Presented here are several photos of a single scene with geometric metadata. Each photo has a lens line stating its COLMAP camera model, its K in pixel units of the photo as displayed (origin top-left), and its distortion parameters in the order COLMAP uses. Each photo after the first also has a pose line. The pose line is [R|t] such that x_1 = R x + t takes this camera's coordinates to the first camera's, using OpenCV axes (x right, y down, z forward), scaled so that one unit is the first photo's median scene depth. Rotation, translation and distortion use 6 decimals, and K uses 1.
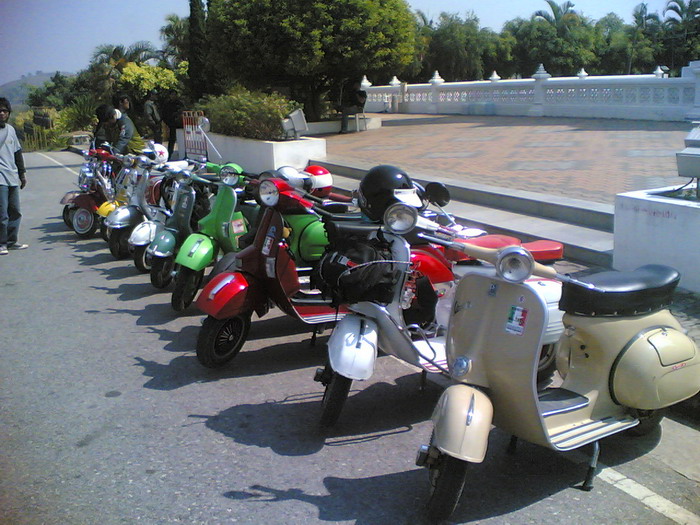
lens RADIAL K [[781.5, 0, 371.2], [0, 781.5, 264.0], [0, 0, 1]] dist [0.225707, -1.017175]
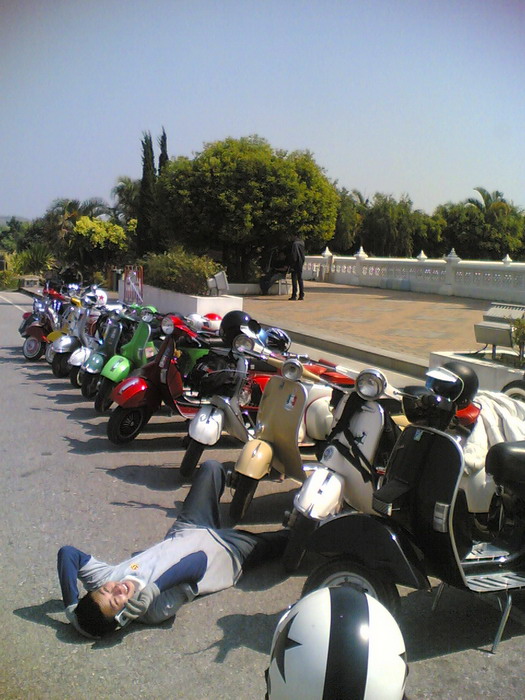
lens RADIAL K [[781.5, 0, 262.5], [0, 781.5, 350.0], [0, 0, 1]] dist [0.225707, -1.017175]
pose [[0.994827, 0.085003, -0.055620, 0.041232], [-0.090054, 0.991328, -0.095699, 0.025177], [0.047003, 0.100213, 0.993855, -0.139030]]
